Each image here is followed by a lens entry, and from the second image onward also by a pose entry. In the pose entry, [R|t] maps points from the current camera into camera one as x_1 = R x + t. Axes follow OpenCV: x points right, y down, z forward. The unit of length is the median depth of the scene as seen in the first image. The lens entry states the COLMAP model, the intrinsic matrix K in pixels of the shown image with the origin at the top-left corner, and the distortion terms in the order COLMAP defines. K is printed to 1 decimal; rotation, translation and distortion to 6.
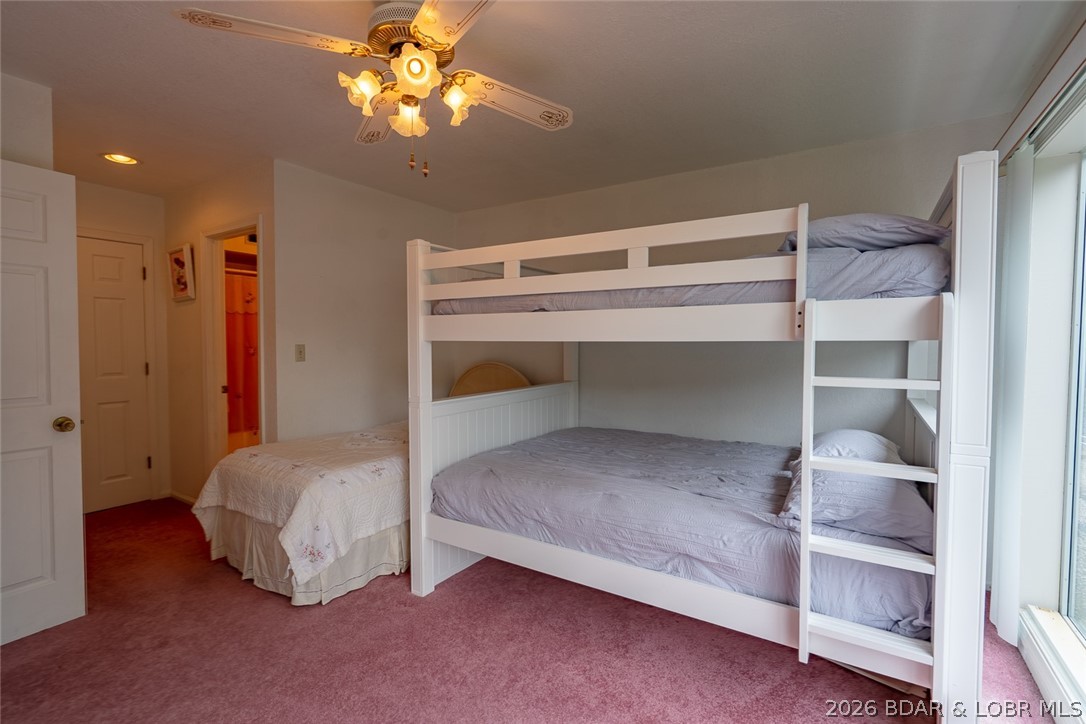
lens RADIAL K [[507.1, 0, 543.0], [0, 507.1, 362.0], [0, 0, 1]] dist [0.000174, 0.000595]
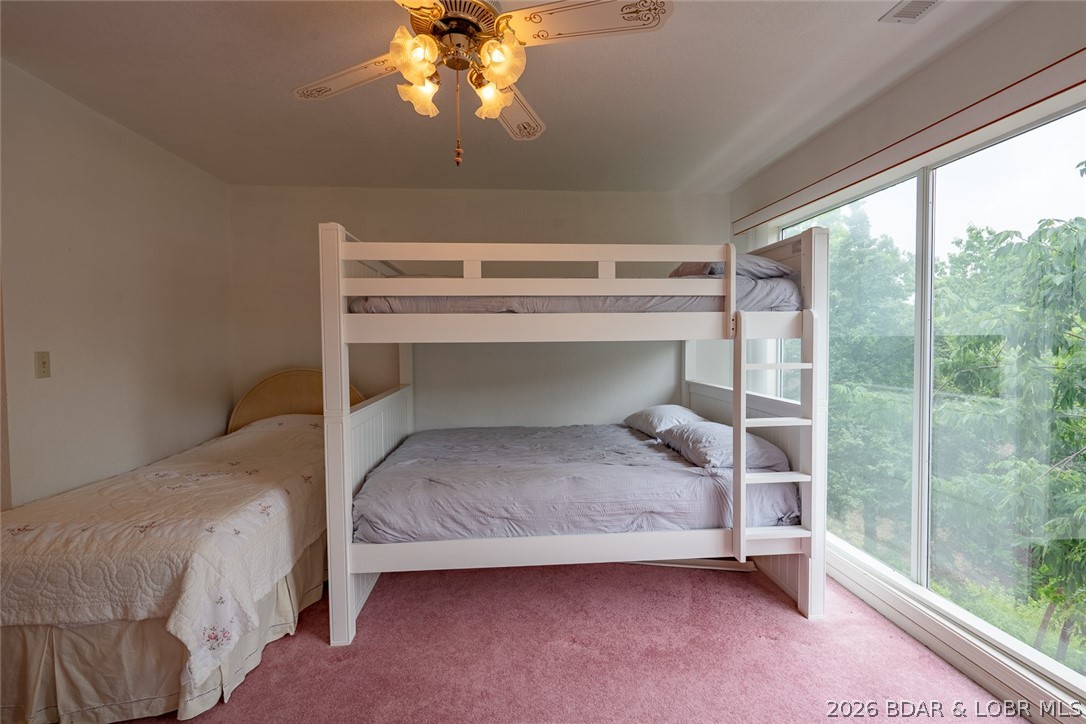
lens RADIAL K [[507.1, 0, 543.0], [0, 507.1, 362.0], [0, 0, 1]] dist [0.000174, 0.000595]
pose [[0.788819, -0.033918, 0.613689, -0.576756], [0.035214, 0.999330, 0.009969, -0.008214], [-0.613616, 0.013747, 0.789485, 0.146387]]
